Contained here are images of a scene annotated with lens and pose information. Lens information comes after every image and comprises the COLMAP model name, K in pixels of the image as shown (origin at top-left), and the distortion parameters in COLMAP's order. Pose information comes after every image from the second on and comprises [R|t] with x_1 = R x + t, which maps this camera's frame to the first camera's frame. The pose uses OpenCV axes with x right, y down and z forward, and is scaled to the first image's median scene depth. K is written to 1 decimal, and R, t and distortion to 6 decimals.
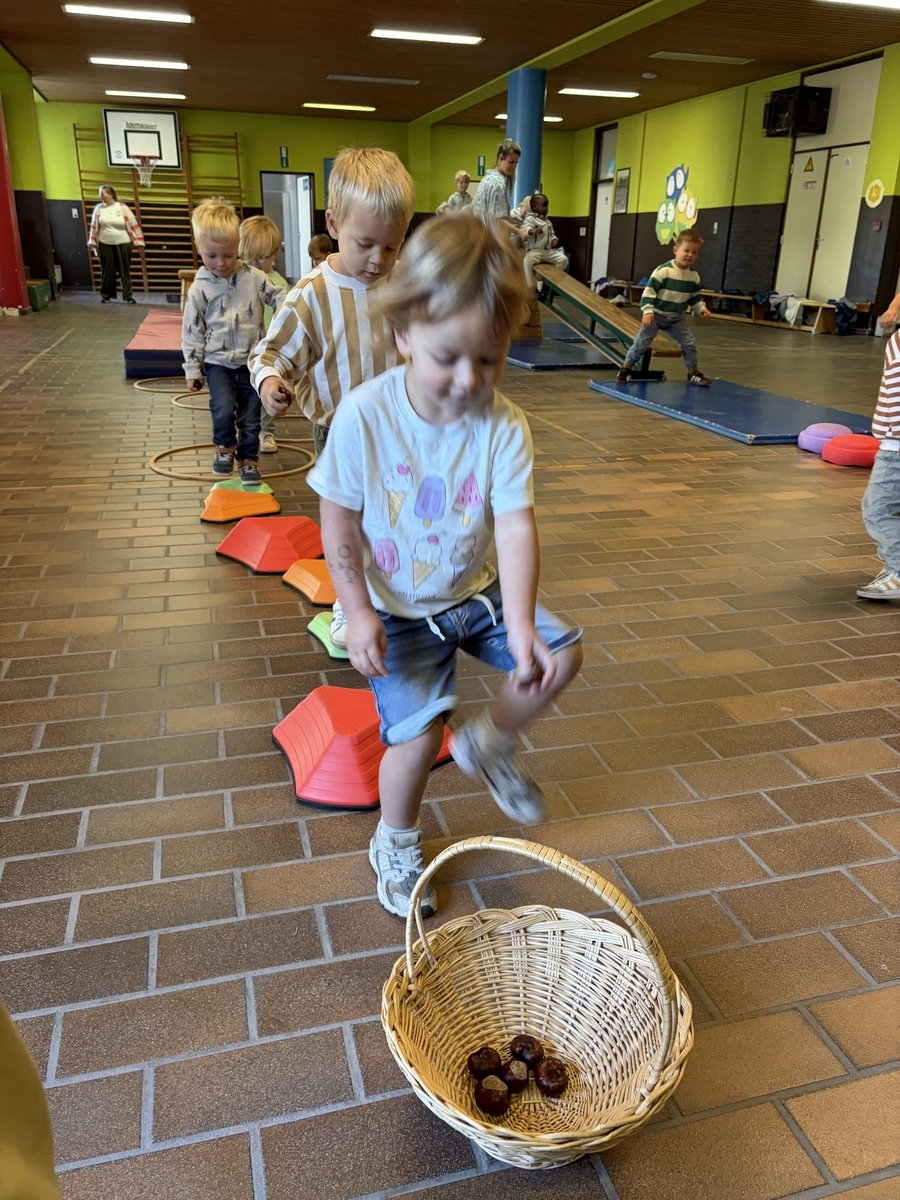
lens RADIAL K [[914.0, 0, 464.4], [0, 914.0, 605.3], [0, 0, 1]] dist [0.032454, -0.040604]
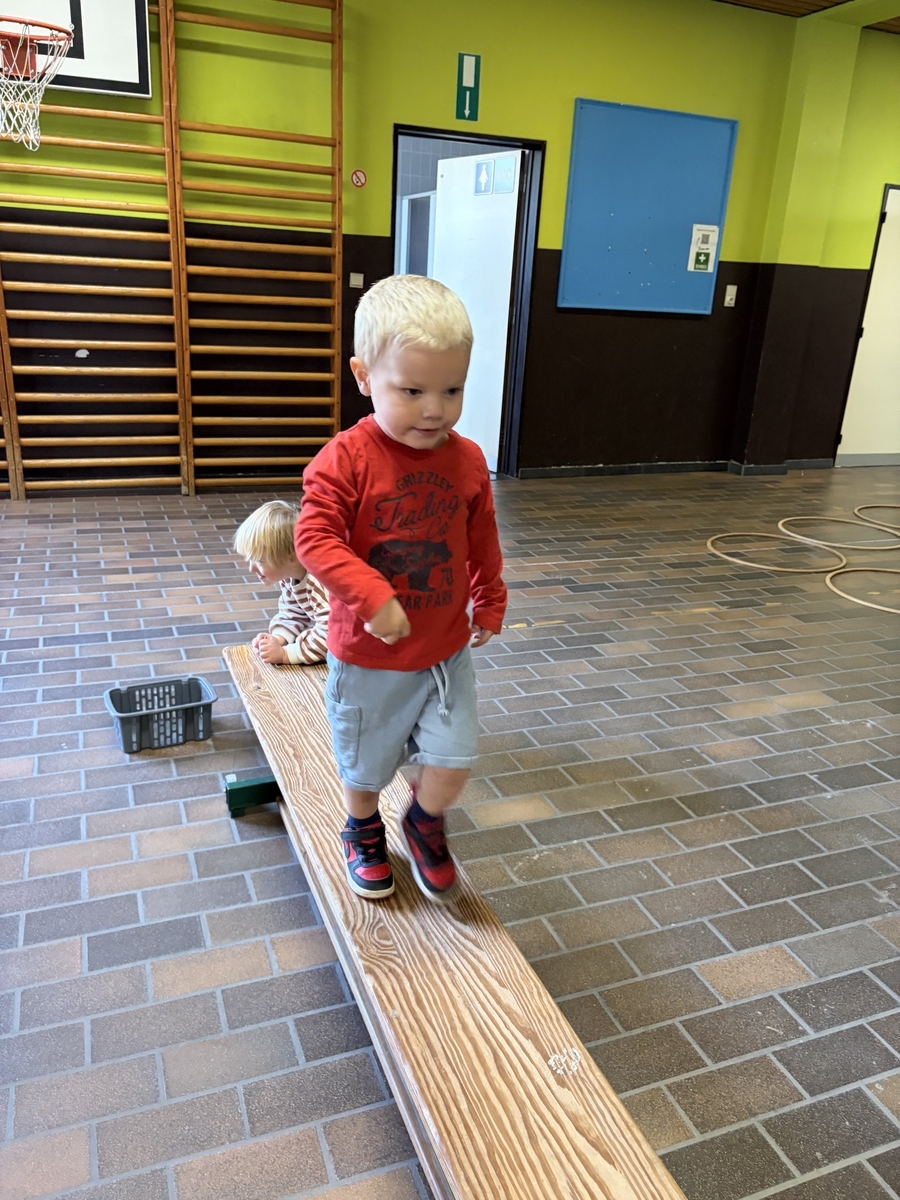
lens RADIAL K [[914.0, 0, 444.2], [0, 914.0, 594.3], [0, 0, 1]] dist [0.032454, -0.040604]
pose [[0.994695, 0.001262, 0.102856, -0.251555], [0.001872, 0.999537, -0.030359, -0.317693], [-0.102847, 0.030390, 0.994233, 0.726333]]
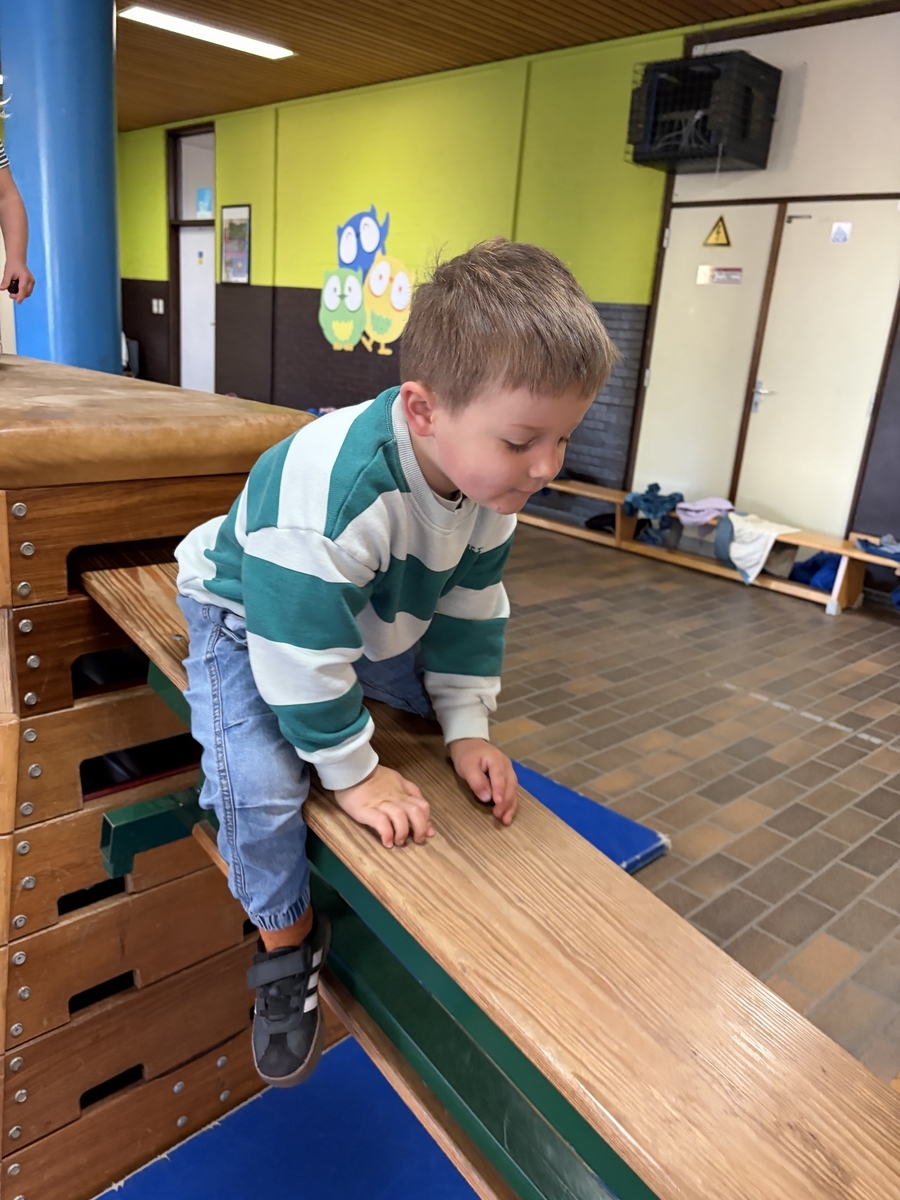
lens RADIAL K [[914.0, 0, 448.3], [0, 914.0, 606.7], [0, 0, 1]] dist [0.032454, -0.040604]
pose [[0.886290, -0.092433, 0.453813, 0.013480], [0.113228, 0.993391, -0.018796, -0.215273], [-0.449076, 0.068043, 0.890899, 0.478646]]
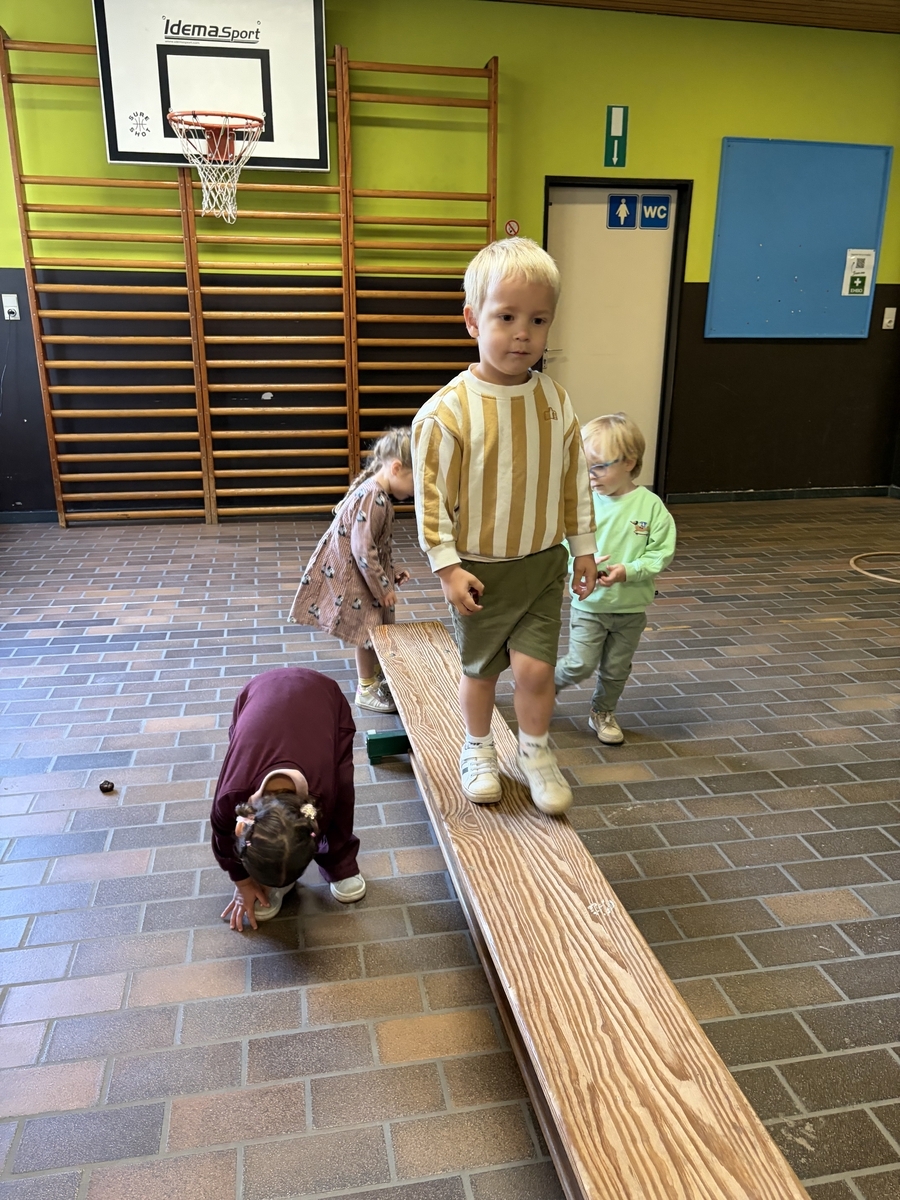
lens RADIAL K [[914.0, 0, 441.2], [0, 914.0, 604.1], [0, 0, 1]] dist [0.032454, -0.040604]
pose [[0.996200, 0.014514, -0.085882, -0.242845], [-0.020179, 0.997650, -0.065474, -0.306532], [0.084730, 0.066958, 0.994152, 0.704306]]
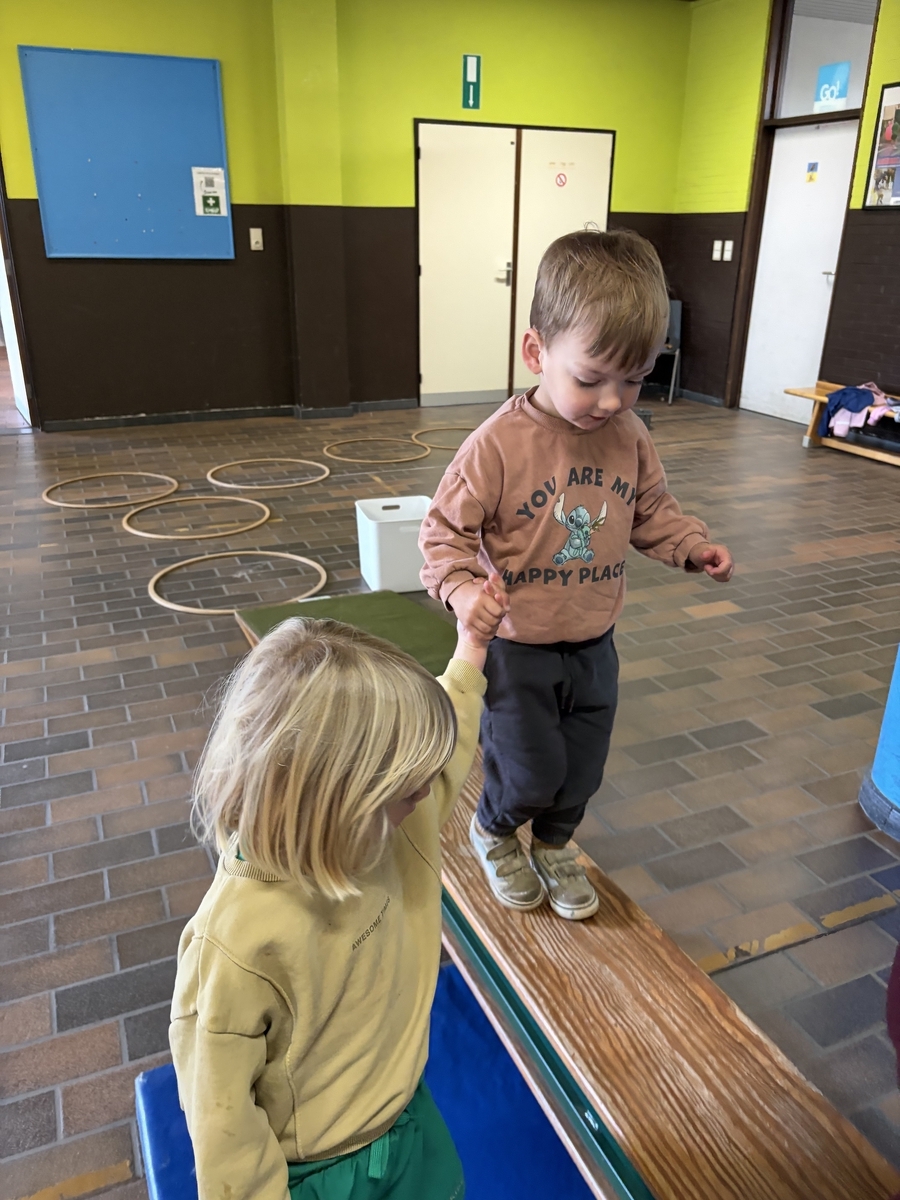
lens RADIAL K [[914.0, 0, 458.5], [0, 914.0, 604.4], [0, 0, 1]] dist [0.032454, -0.040604]
pose [[0.991649, -0.056689, 0.115837, -0.048666], [0.055204, 0.998347, 0.015996, -0.300923], [-0.116552, -0.009468, 0.993139, 0.695167]]
